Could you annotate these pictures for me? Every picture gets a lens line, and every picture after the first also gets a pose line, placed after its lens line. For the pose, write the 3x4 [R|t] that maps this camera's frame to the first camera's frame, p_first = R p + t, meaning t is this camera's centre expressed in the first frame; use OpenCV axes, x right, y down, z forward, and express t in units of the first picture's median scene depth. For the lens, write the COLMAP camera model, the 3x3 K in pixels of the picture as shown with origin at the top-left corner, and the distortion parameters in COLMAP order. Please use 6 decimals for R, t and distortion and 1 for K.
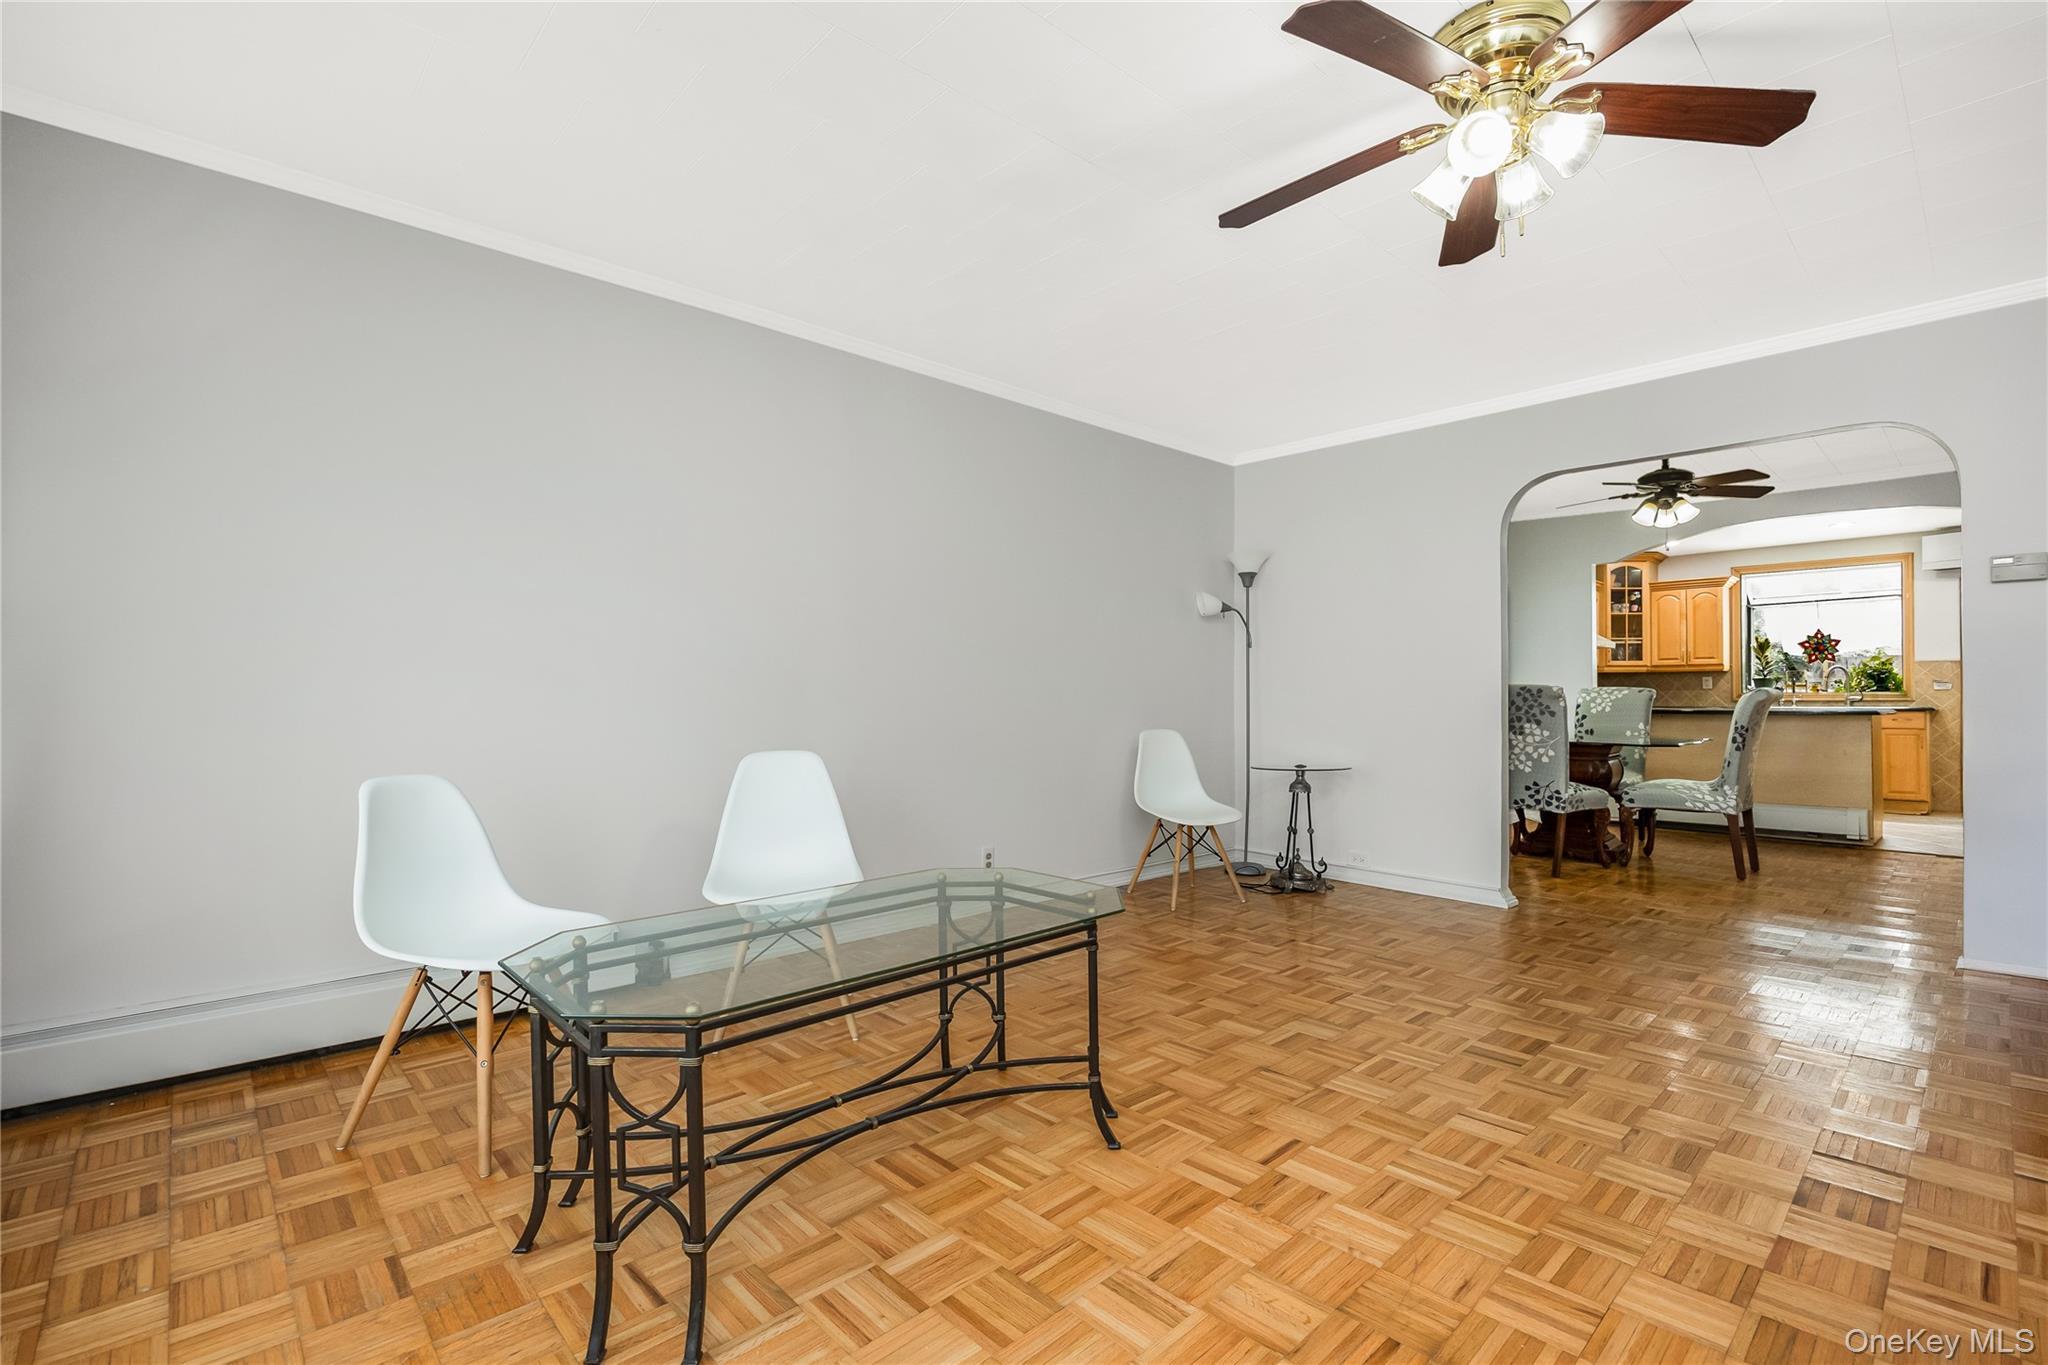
lens RADIAL K [[906.4, 0, 1098.7], [0, 906.4, 683.4], [0, 0, 1]] dist [0.000598, -0.007203]
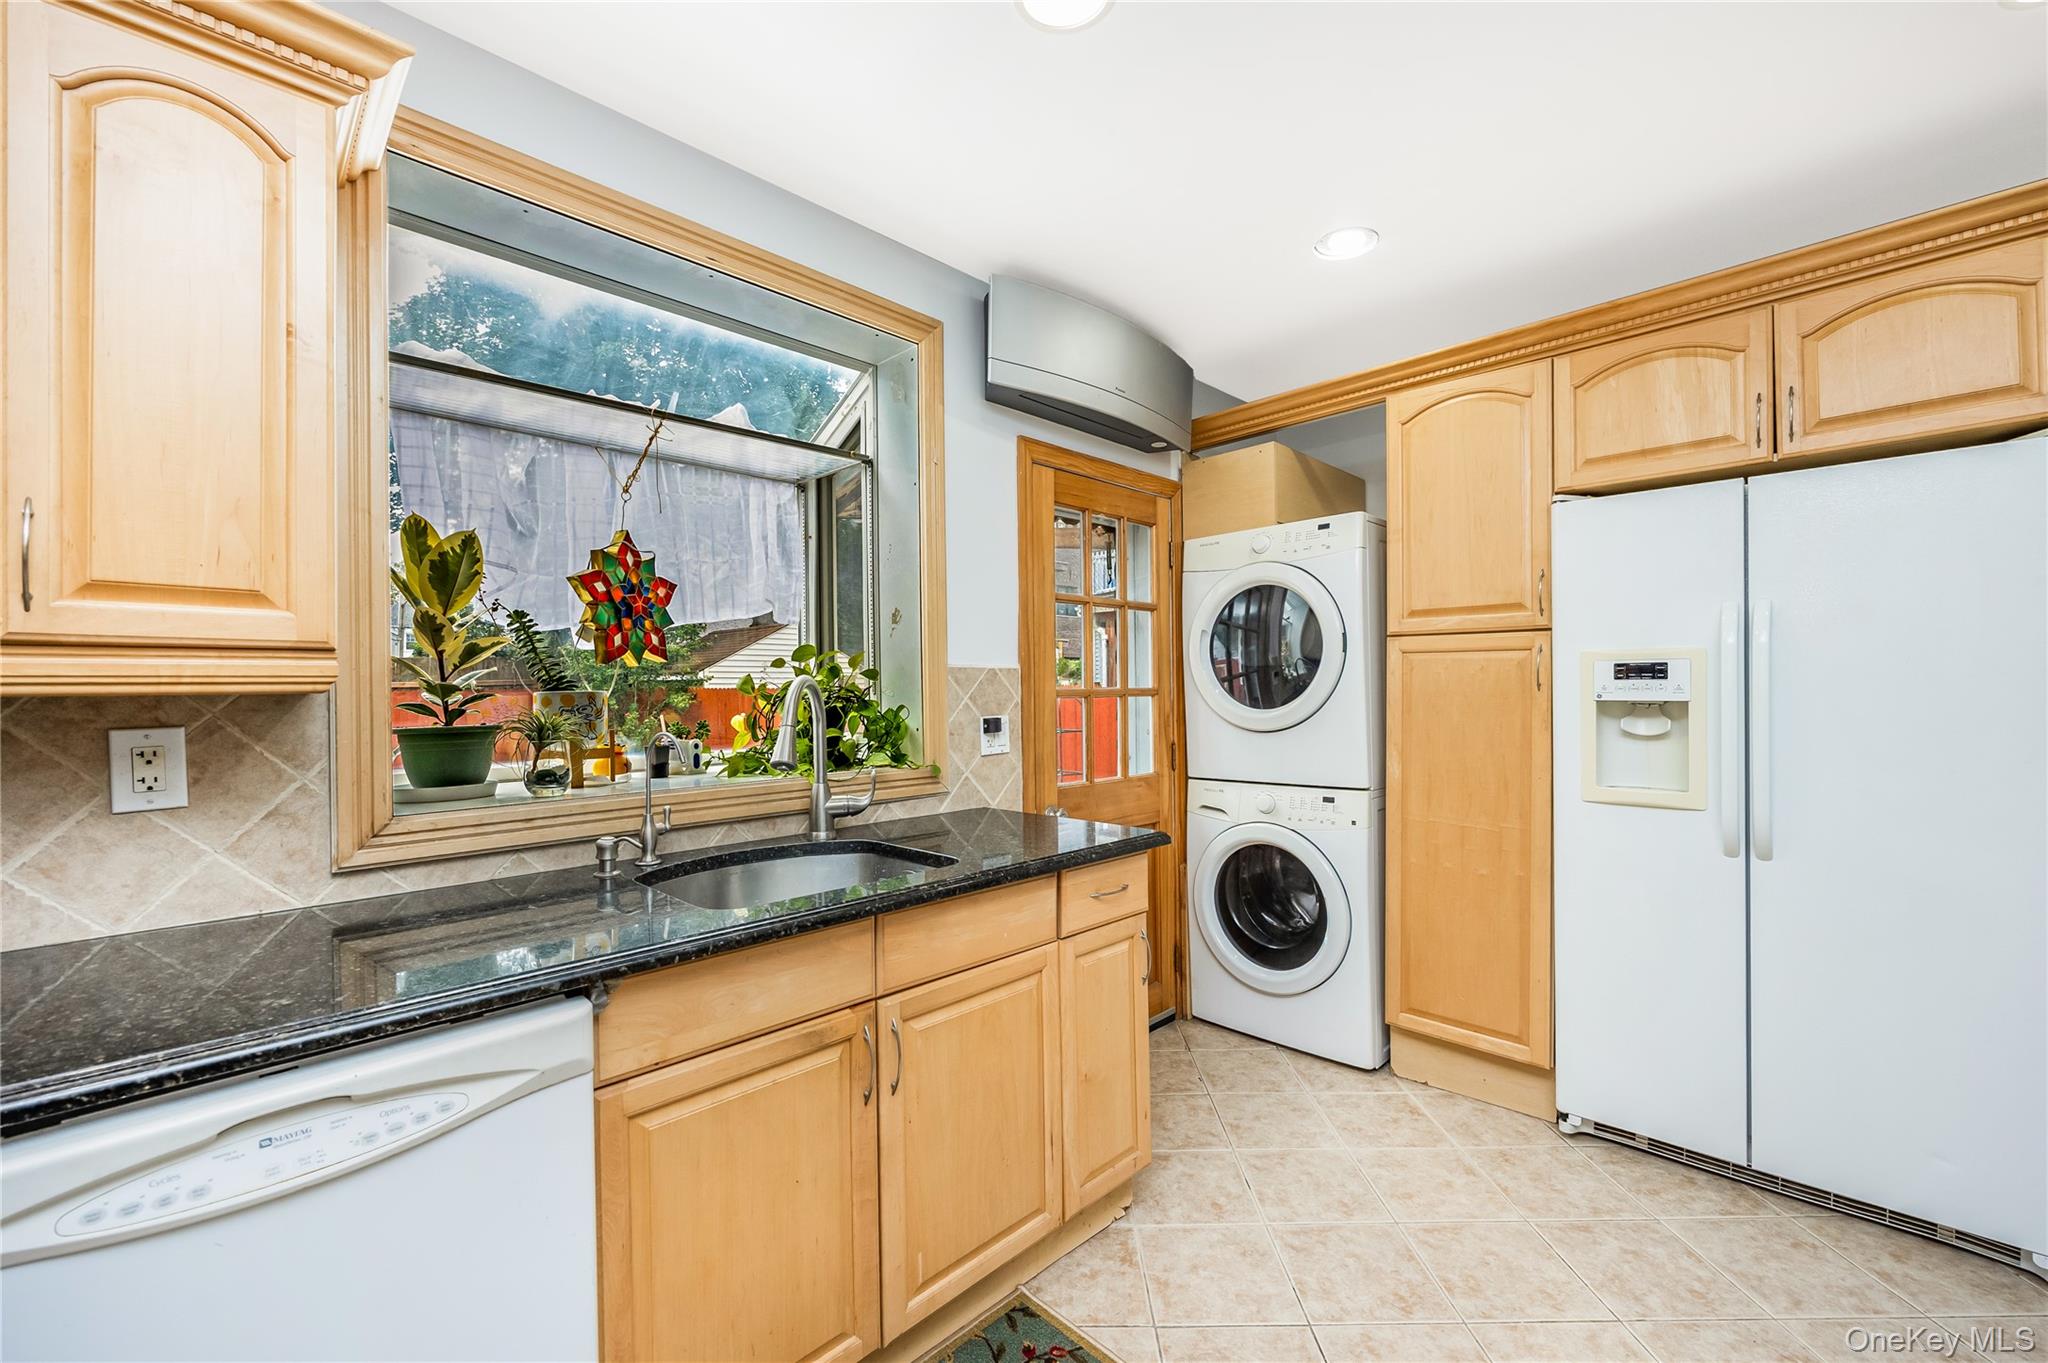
lens RADIAL K [[842.1, 0, 1024.5], [0, 842.1, 686.0], [0, 0, 1]] dist [-0.001142, -0.000069]
pose [[0.012991, 0.000789, 0.999915, 0.548472], [-0.019197, 0.999816, -0.000540, -0.017181], [-0.999731, -0.019188, 0.013004, 0.874057]]
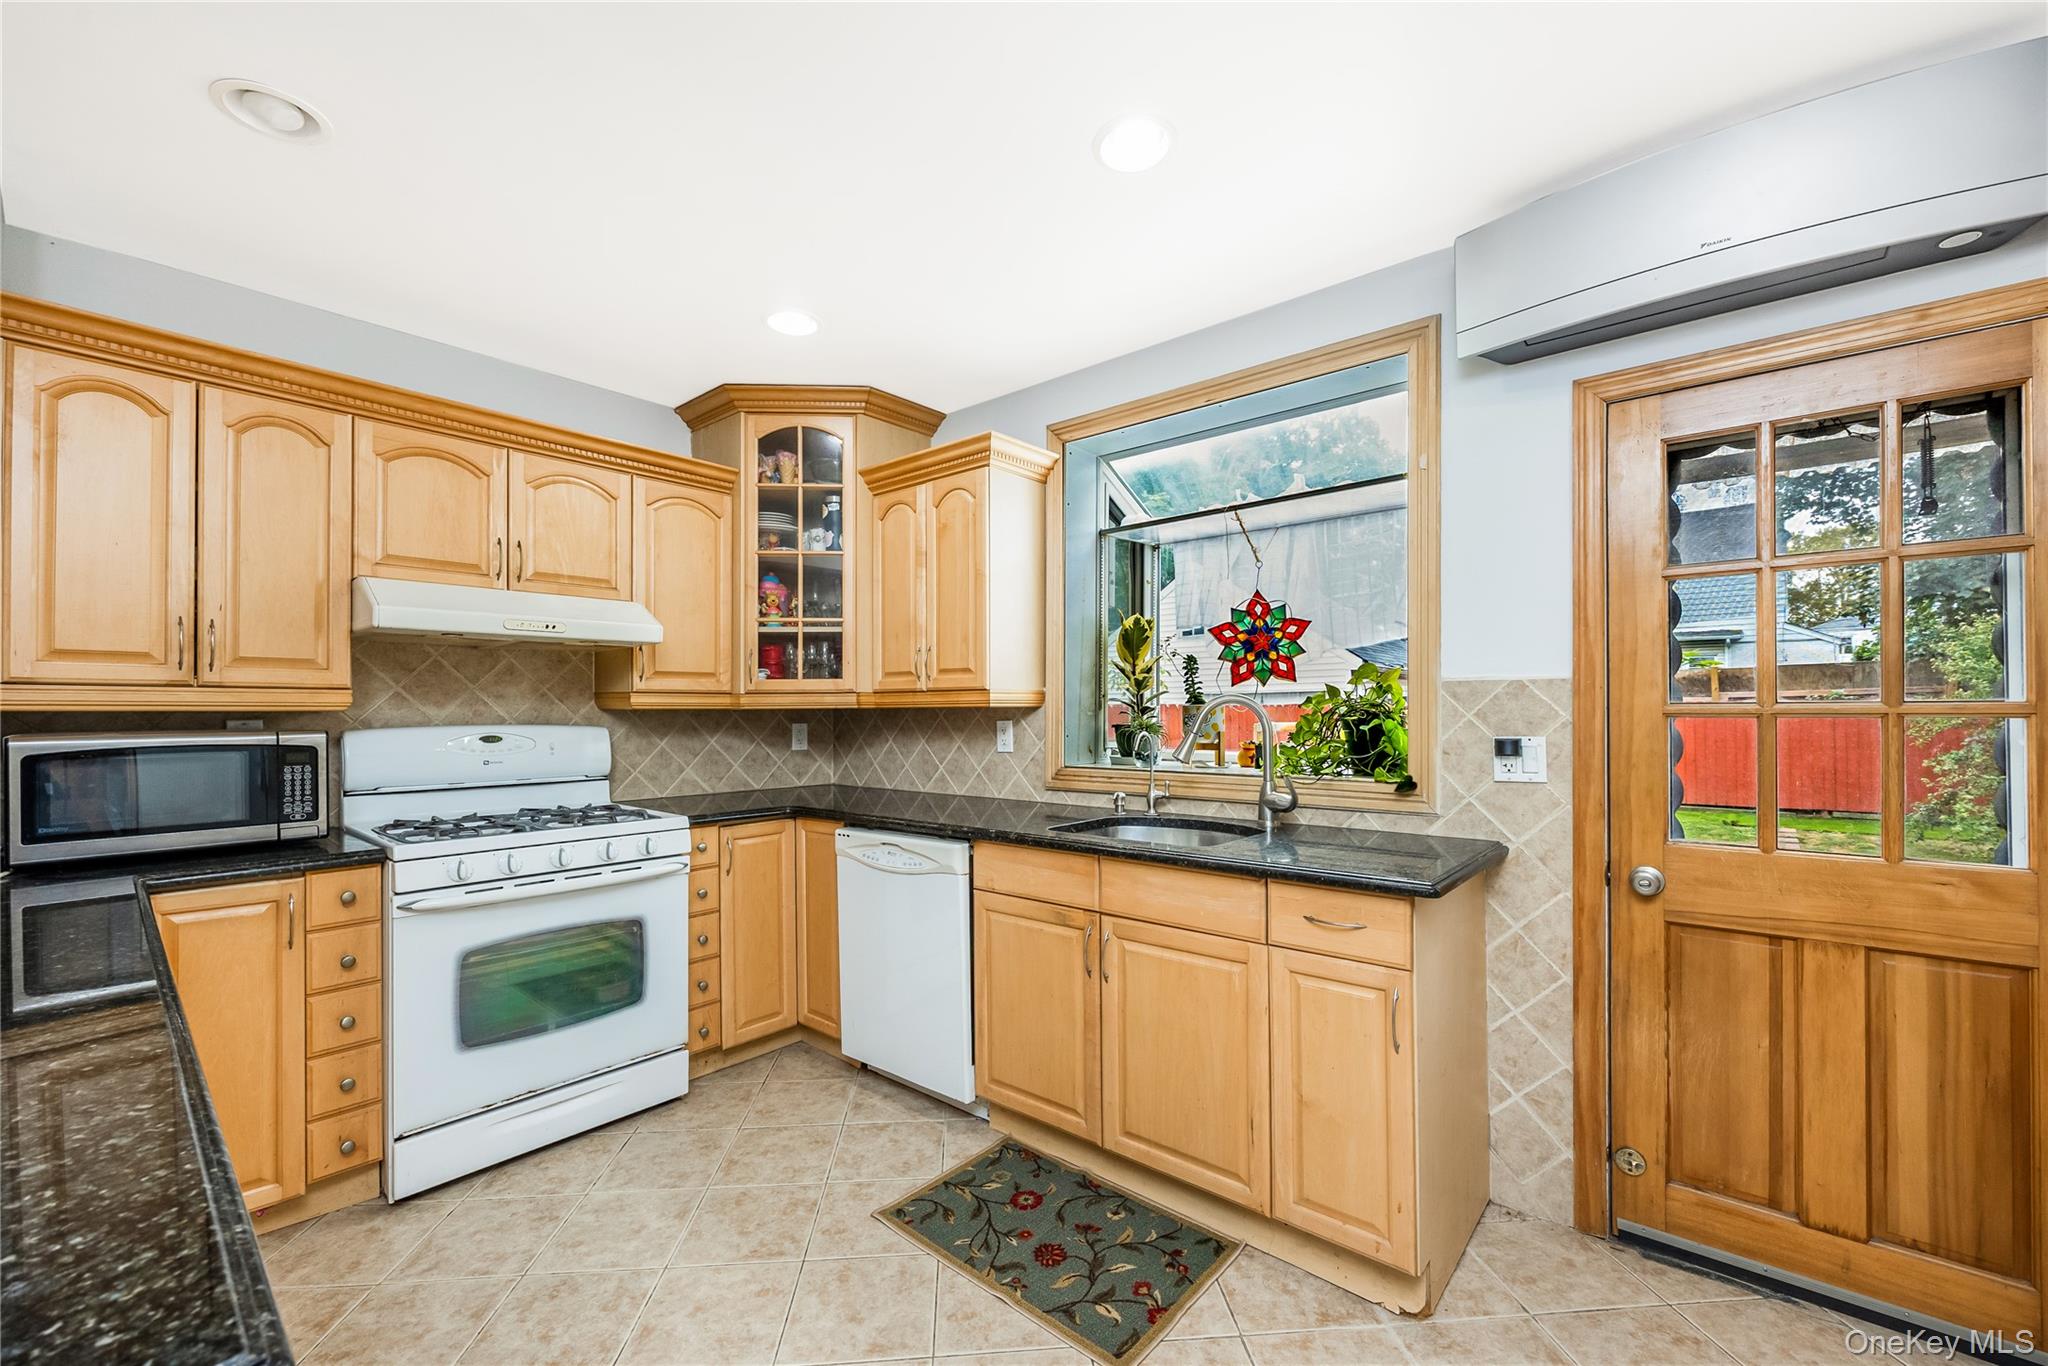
lens RADIAL K [[843.4, 0, 1023.1], [0, 843.4, 703.3], [0, 0, 1]] dist [0.000474, 0.000073]
pose [[0.997684, -0.003744, 0.067915, 0.674179], [0.002302, 0.999771, 0.021298, -0.021822], [-0.067979, -0.021092, 0.997464, 0.661835]]
